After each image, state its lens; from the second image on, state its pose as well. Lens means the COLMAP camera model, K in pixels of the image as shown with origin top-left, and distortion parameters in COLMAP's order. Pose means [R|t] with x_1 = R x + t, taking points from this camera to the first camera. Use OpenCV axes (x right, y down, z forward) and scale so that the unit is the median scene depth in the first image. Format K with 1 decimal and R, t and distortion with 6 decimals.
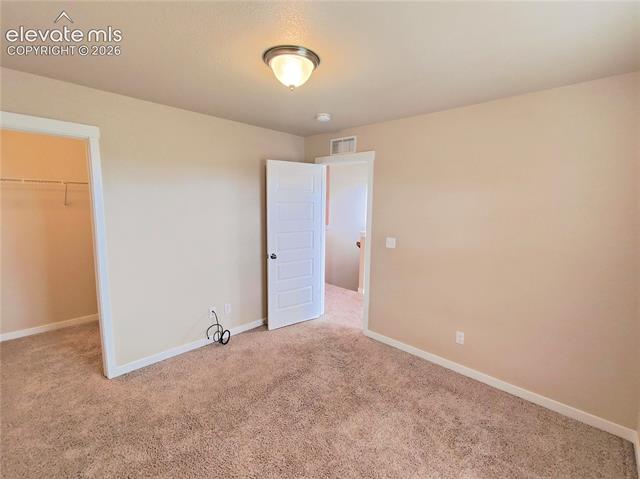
lens RADIAL K [[294.5, 0, 318.4], [0, 294.5, 237.6], [0, 0, 1]] dist [0.002287, 0.000516]
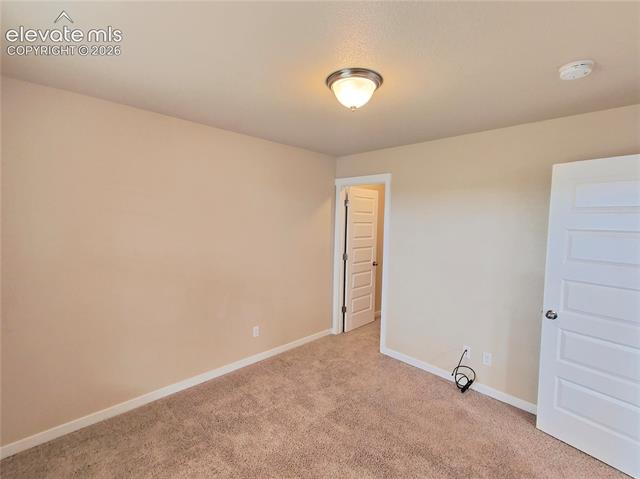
lens RADIAL K [[294.5, 0, 318.4], [0, 294.5, 237.6], [0, 0, 1]] dist [0.002287, 0.000516]
pose [[-0.022446, 0.048411, -0.998575, 0.557682], [-0.151225, 0.987170, 0.051257, -0.065415], [0.988244, 0.152160, -0.014837, 0.574913]]
